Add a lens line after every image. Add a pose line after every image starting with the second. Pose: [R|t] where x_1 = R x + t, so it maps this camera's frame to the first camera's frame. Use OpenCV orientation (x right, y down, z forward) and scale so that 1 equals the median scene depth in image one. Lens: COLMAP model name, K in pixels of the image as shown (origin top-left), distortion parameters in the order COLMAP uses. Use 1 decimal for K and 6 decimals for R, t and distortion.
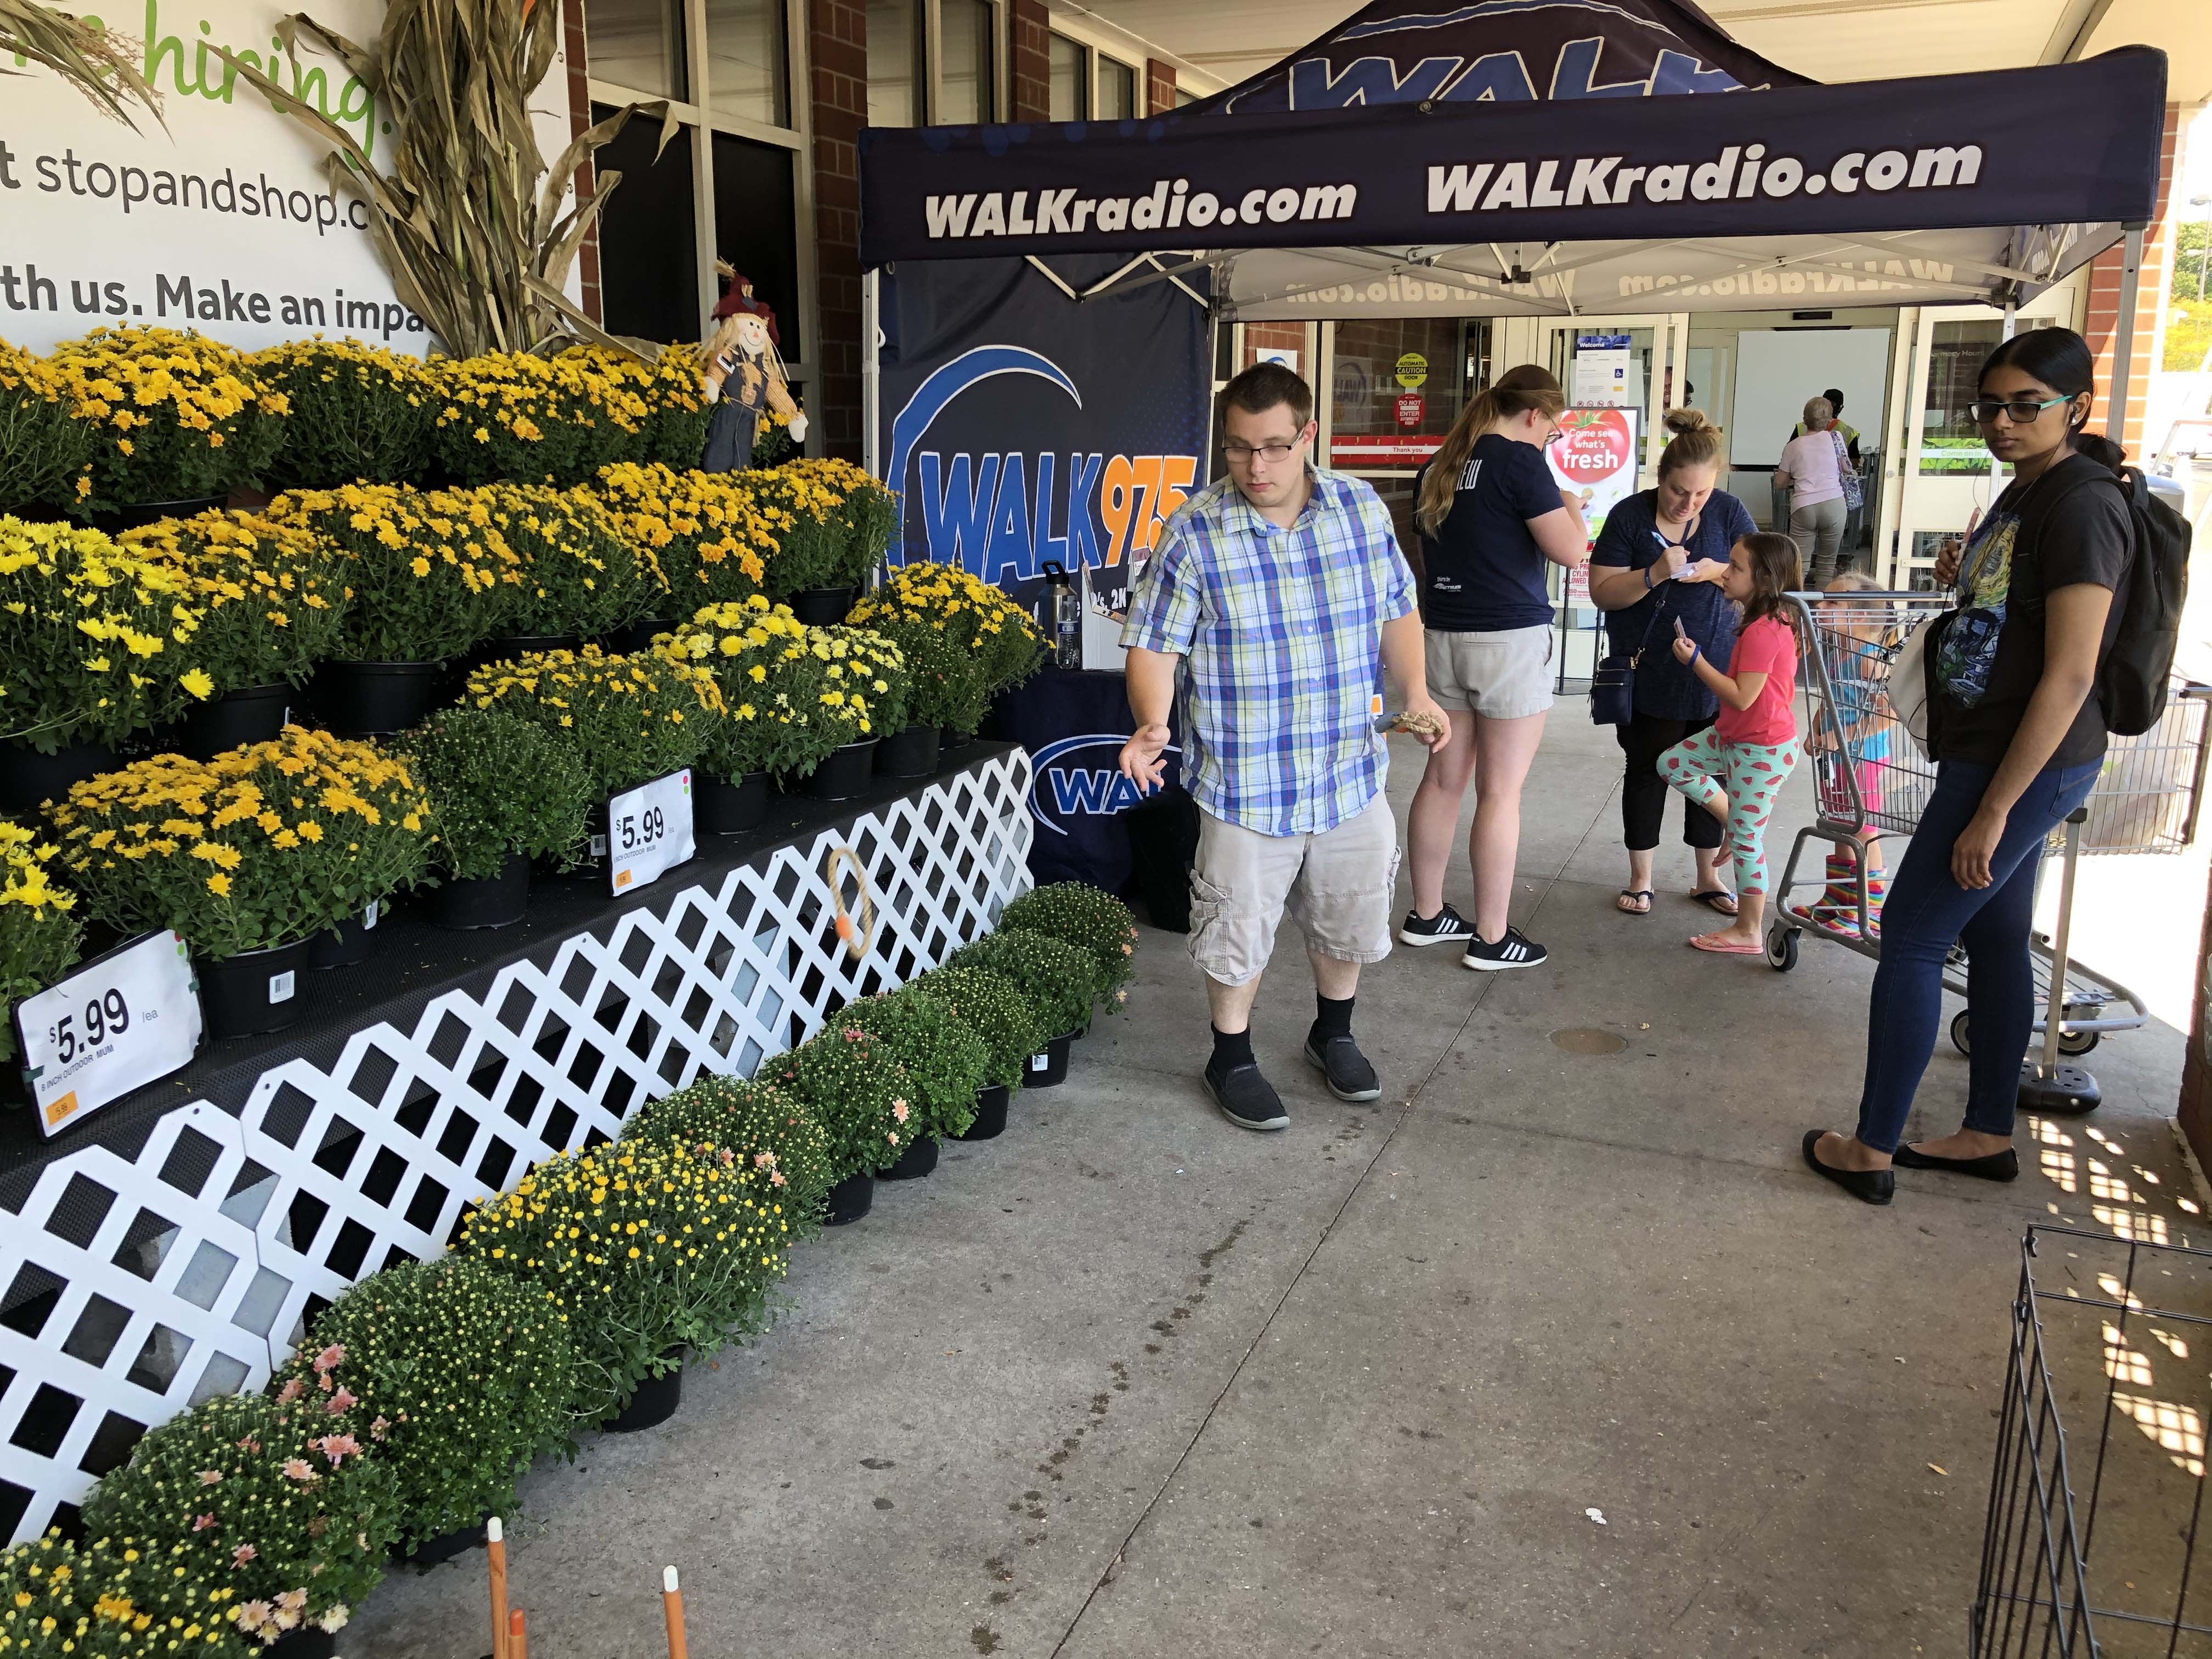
lens RADIAL K [[1826.8, 0, 1106.3], [0, 1826.8, 820.4], [0, 0, 1]] dist [0.020316, 0.005641]
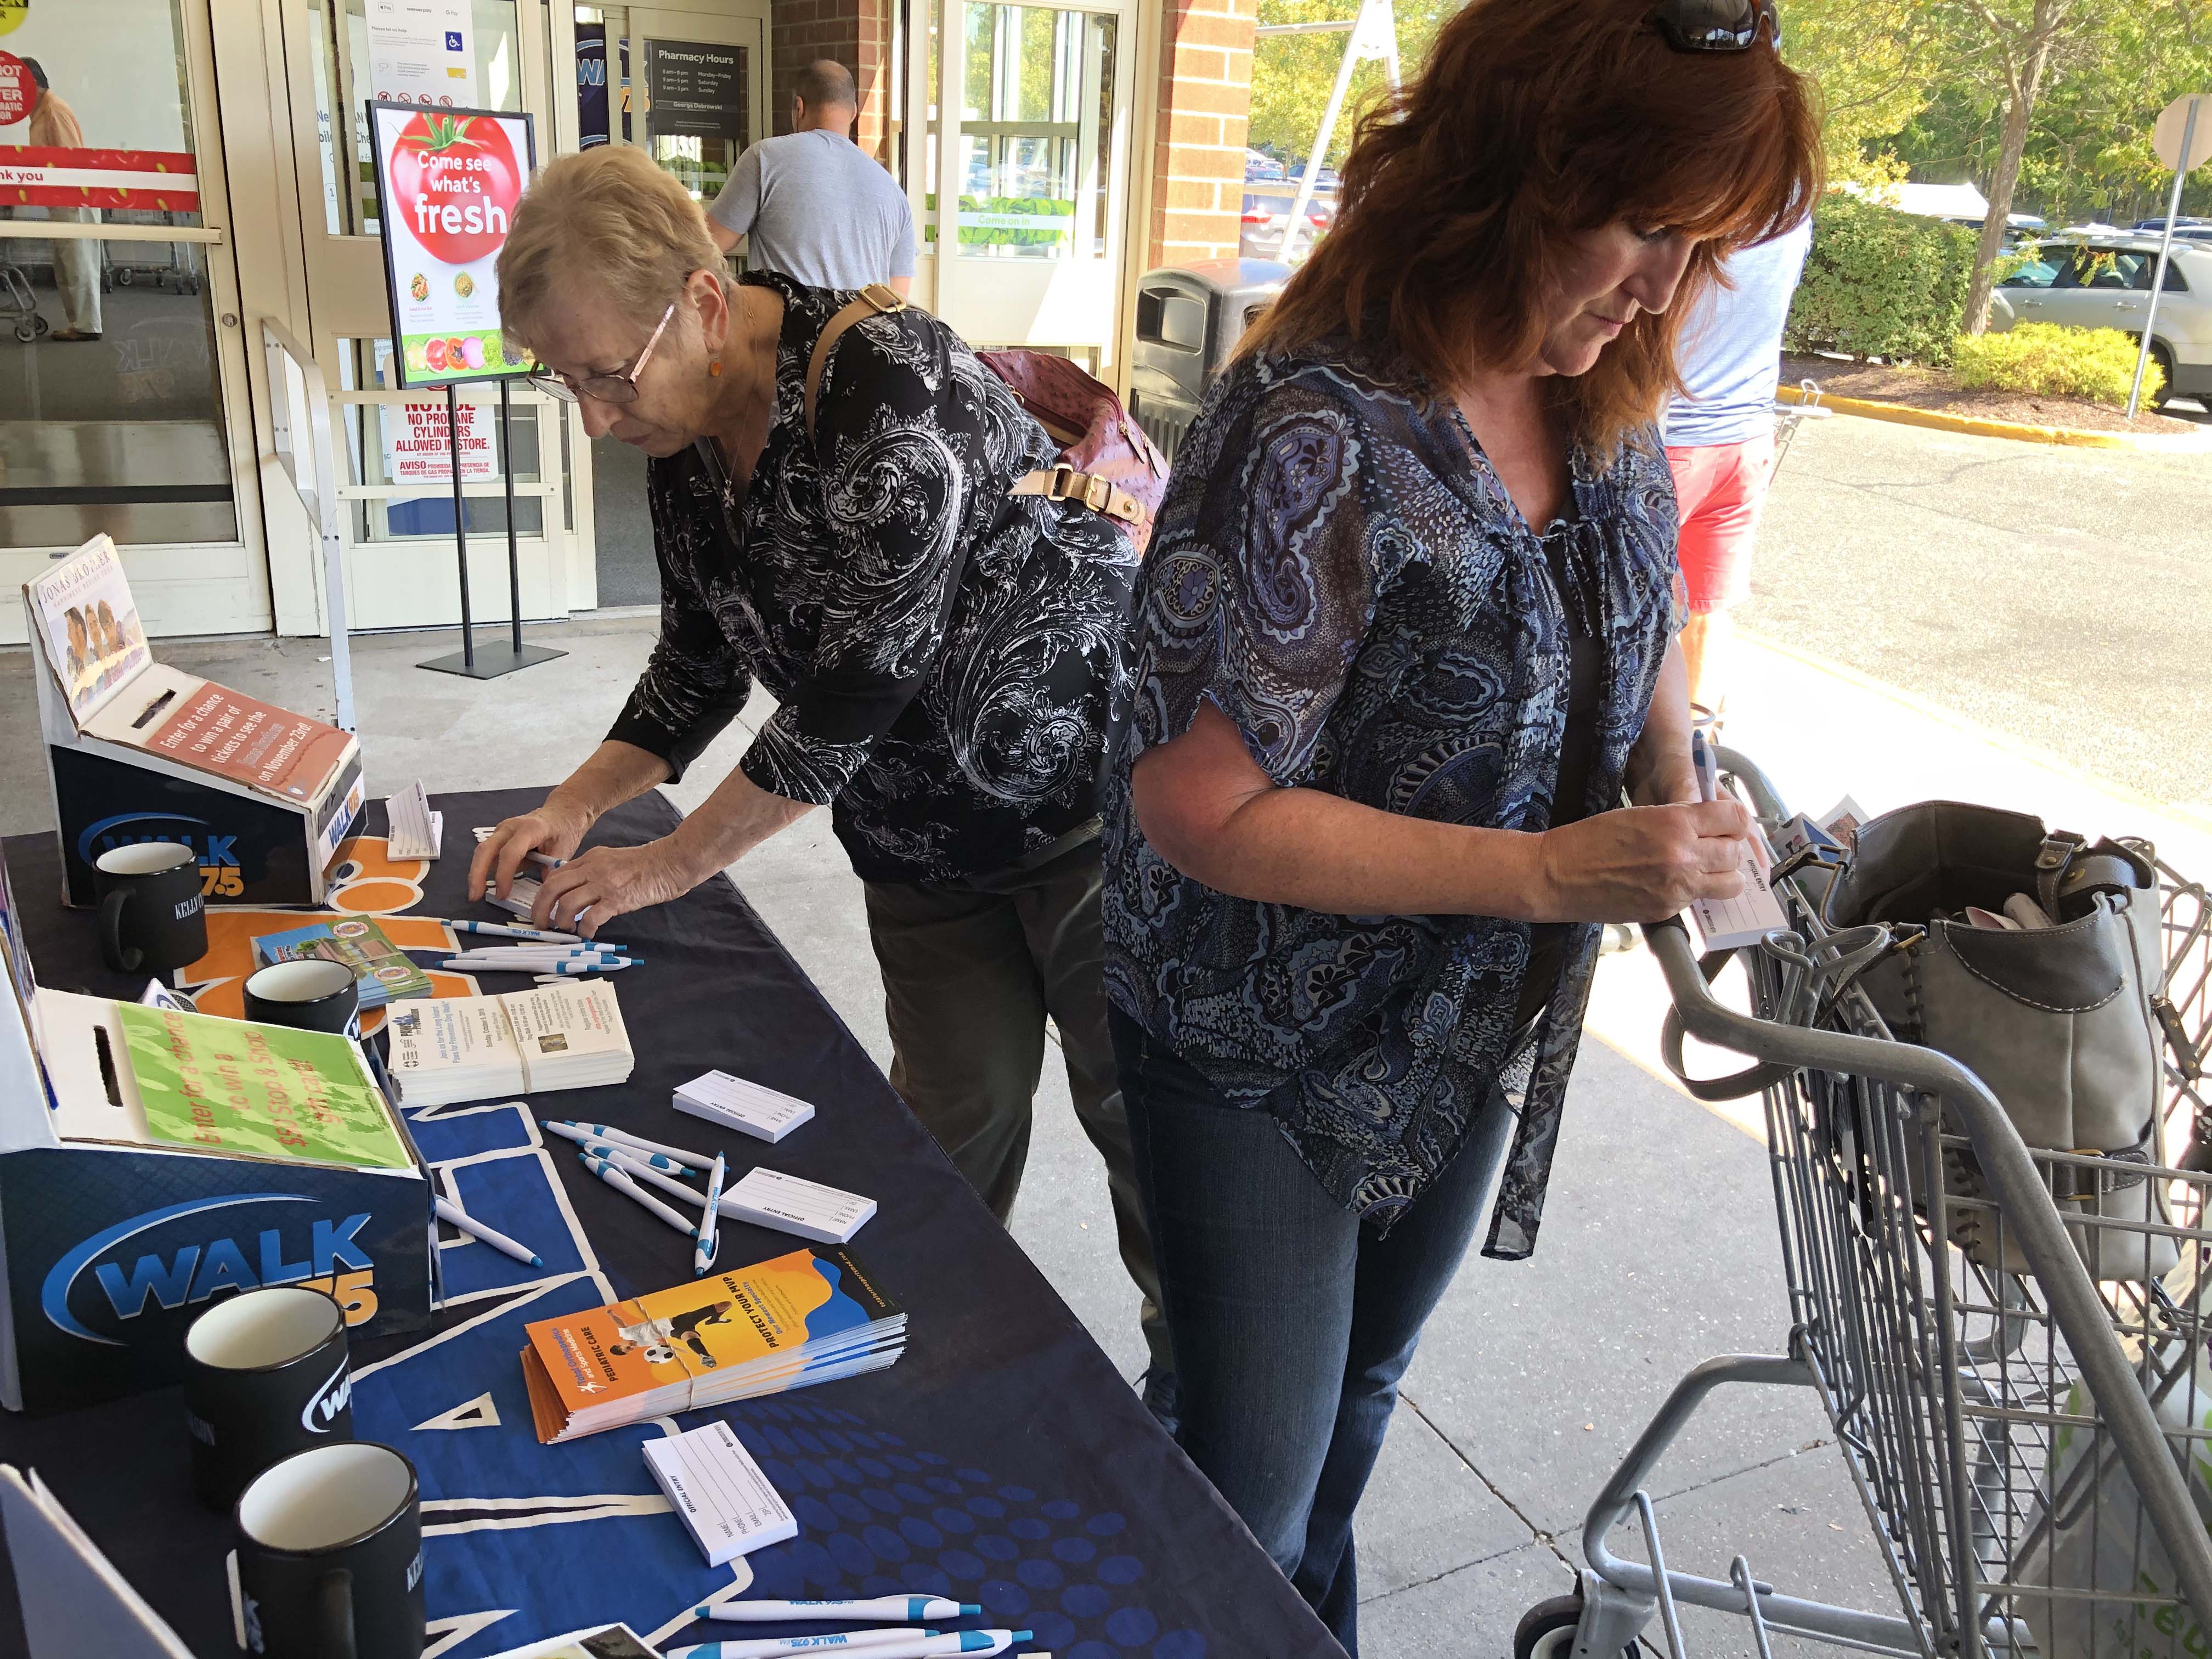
lens RADIAL K [[1811.3, 0, 1110.4], [0, 1811.3, 797.1], [0, 0, 1]] dist [0.077166, -0.107119]
pose [[0.660103, -0.212282, 0.720555, -0.024287], [0.114908, 0.976484, 0.182413, -0.143744], [-0.742334, -0.037614, 0.668974, 0.669014]]
